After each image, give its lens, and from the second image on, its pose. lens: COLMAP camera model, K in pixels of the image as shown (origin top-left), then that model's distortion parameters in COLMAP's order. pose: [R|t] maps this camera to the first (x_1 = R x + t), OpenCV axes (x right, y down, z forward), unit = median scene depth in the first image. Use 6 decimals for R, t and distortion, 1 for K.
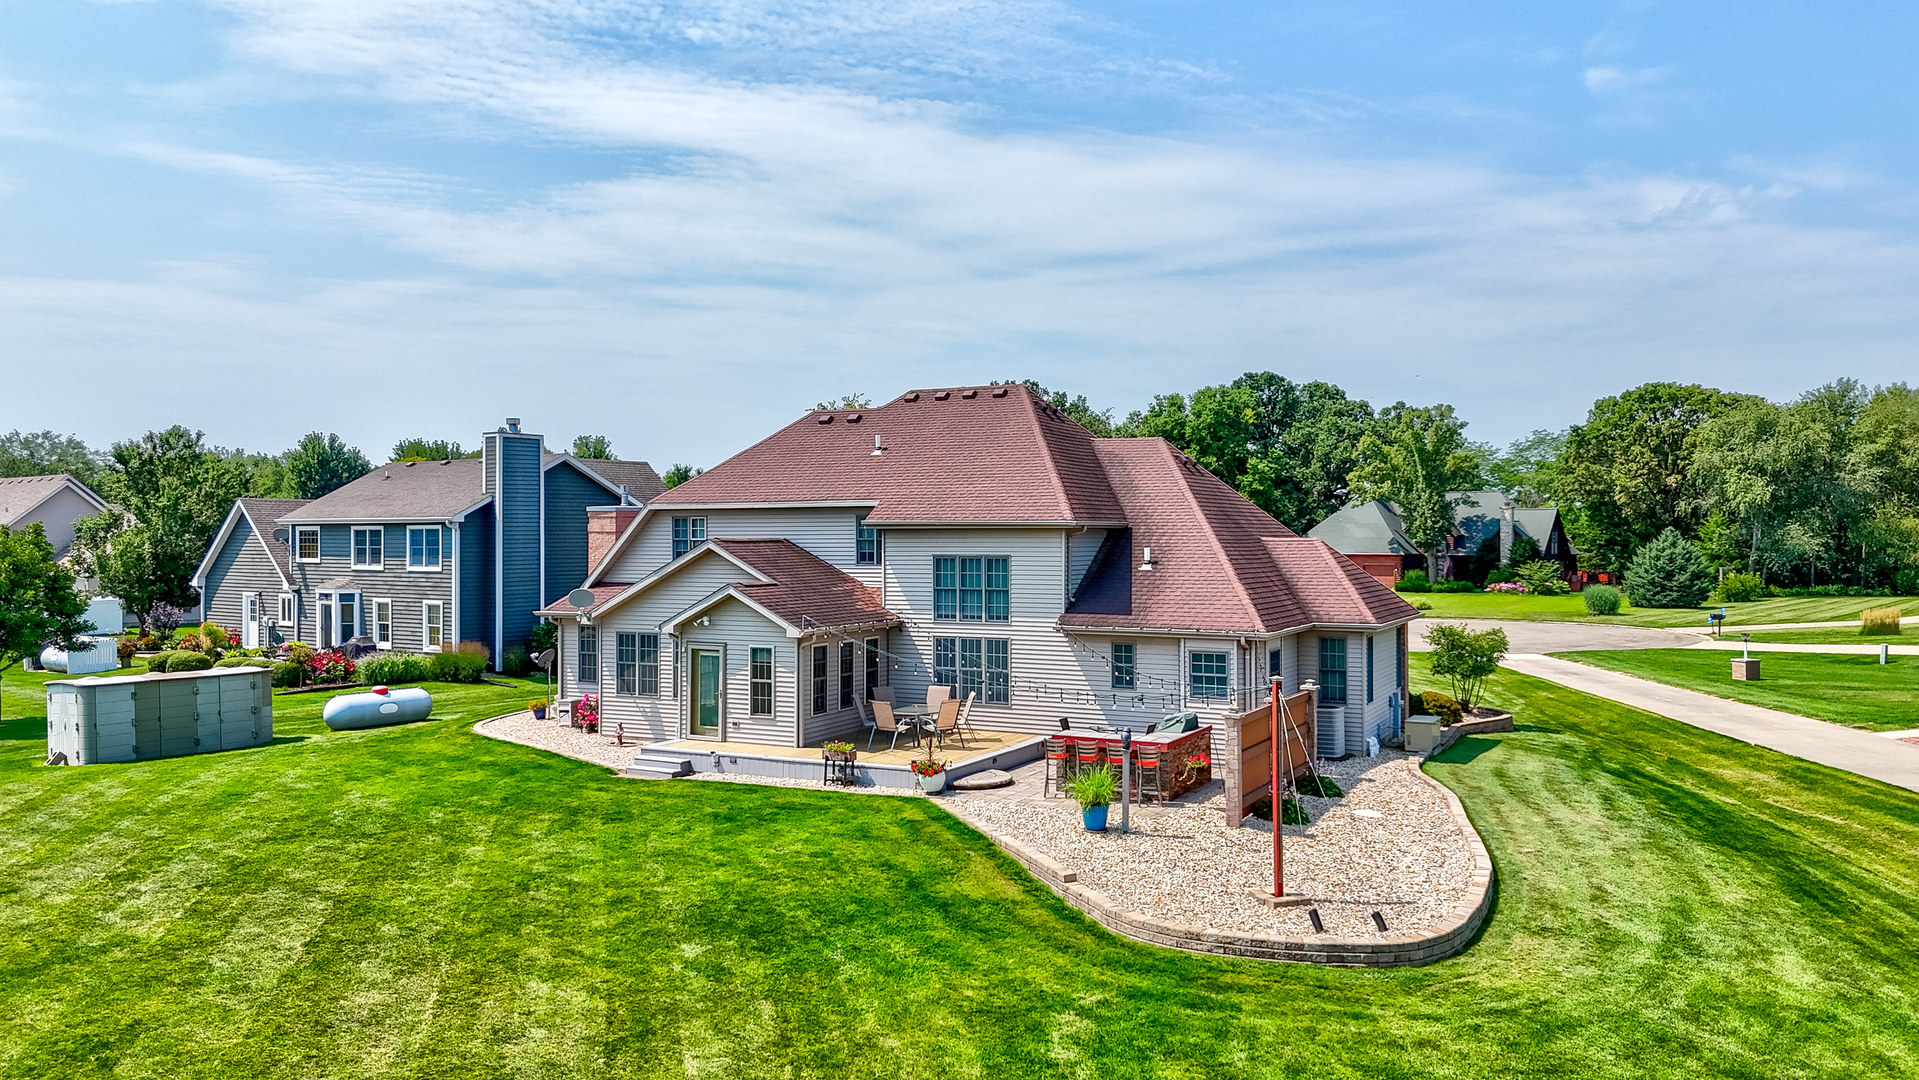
lens RADIAL K [[1418.5, 0, 959.7], [0, 1418.5, 524.2], [0, 0, 1]] dist [0.071851, -0.040131]
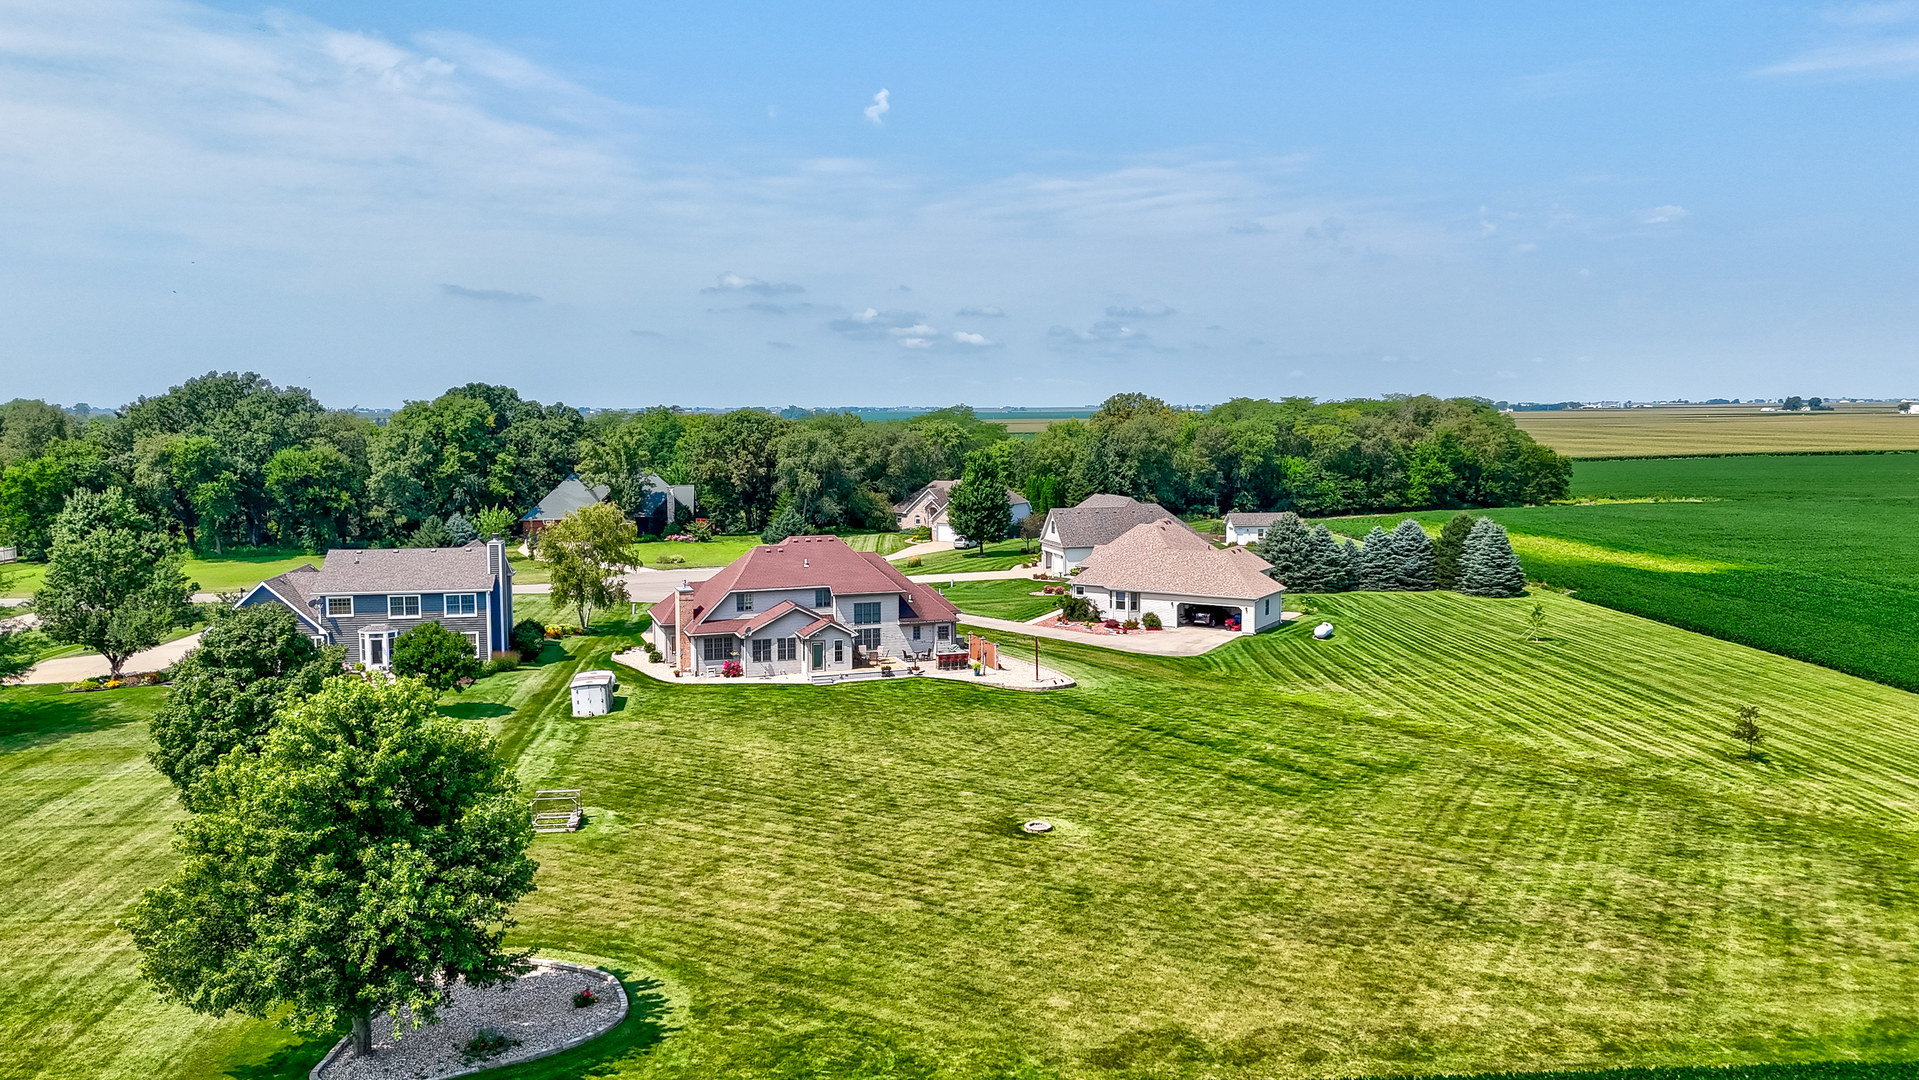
lens RADIAL K [[1418.5, 0, 974.8], [0, 1418.5, 547.0], [0, 0, 1]] dist [0.071851, -0.040131]
pose [[0.679448, -0.071401, 0.730241, -2.043927], [-0.007704, 0.994505, 0.104408, -0.416419], [-0.733683, -0.076566, 0.675164, -1.240849]]
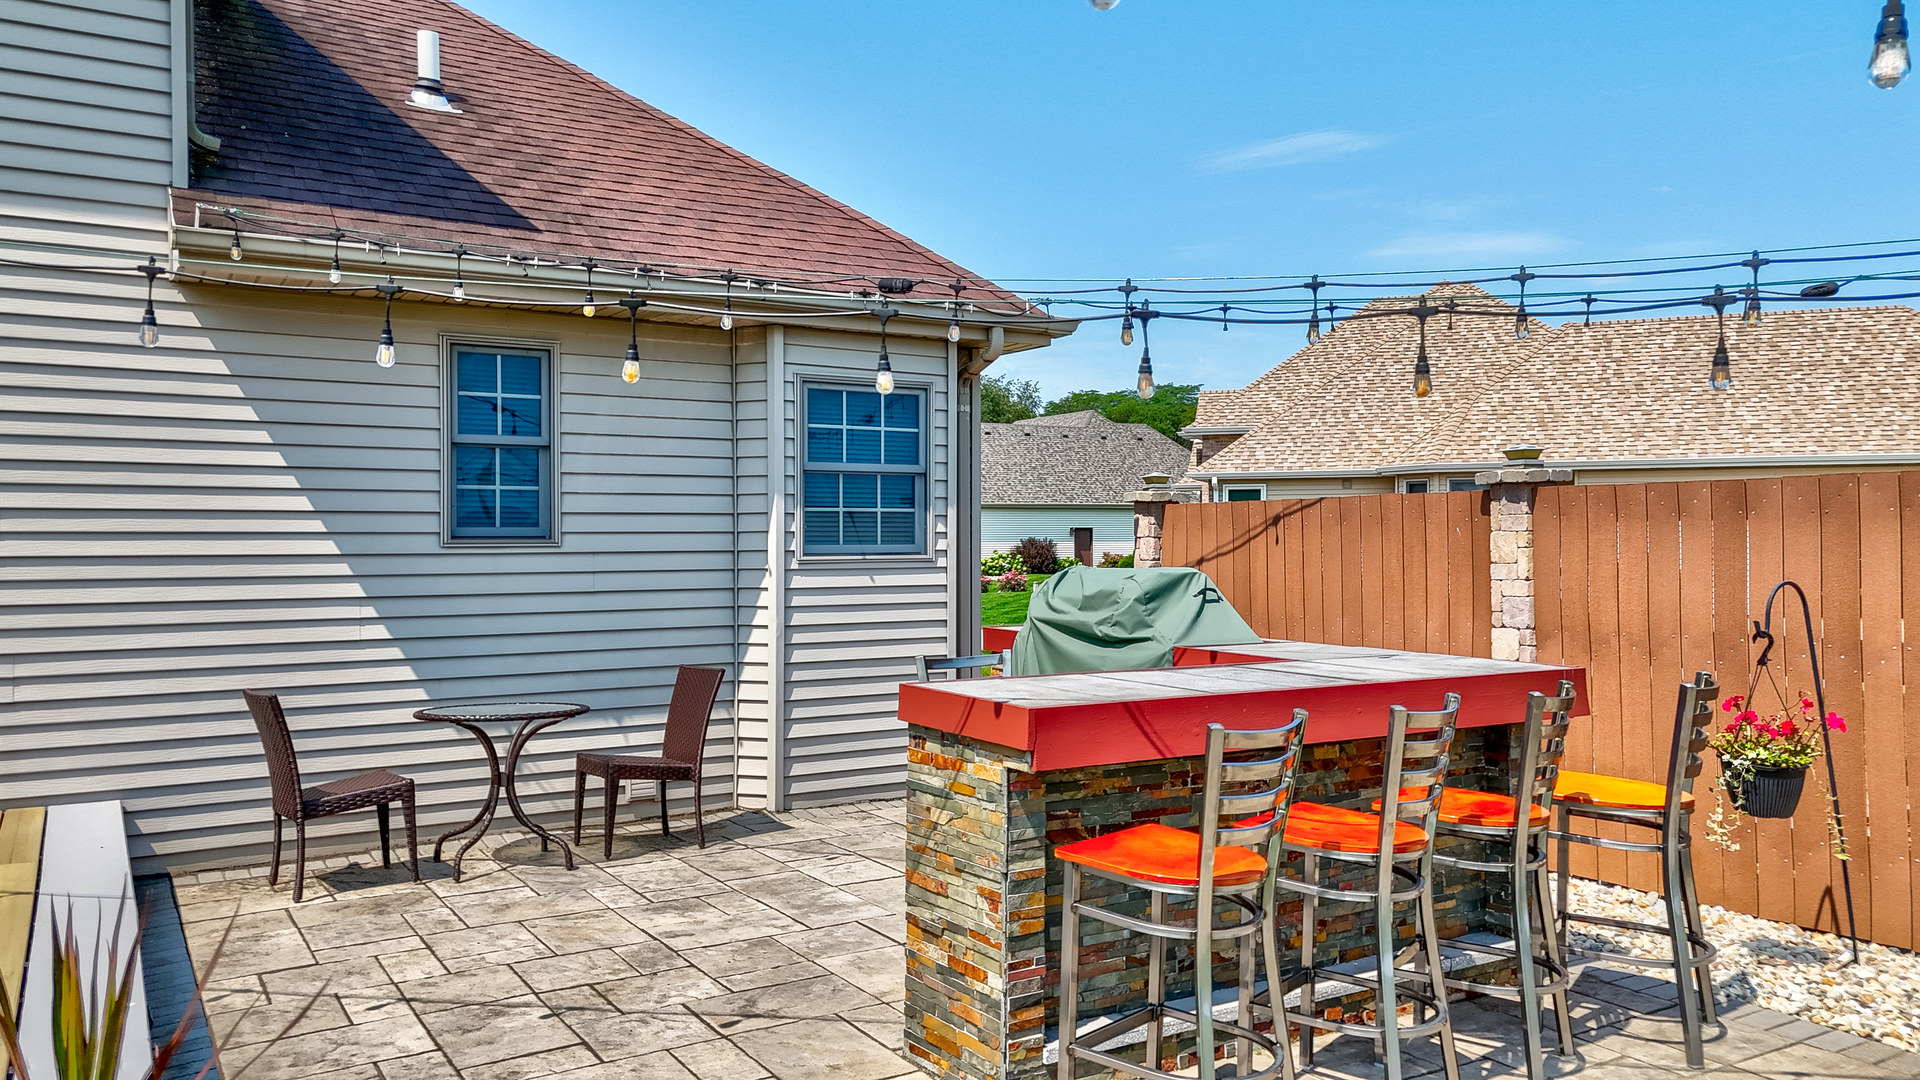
lens RADIAL K [[1419.2, 0, 978.9], [0, 1419.2, 543.4], [0, 0, 1]] dist [0.071851, -0.040131]
pose [[0.499291, -0.003325, 0.866428, -0.046801], [-0.007330, 0.999941, 0.008061, 0.103937], [-0.866403, -0.010376, 0.499237, 0.744189]]
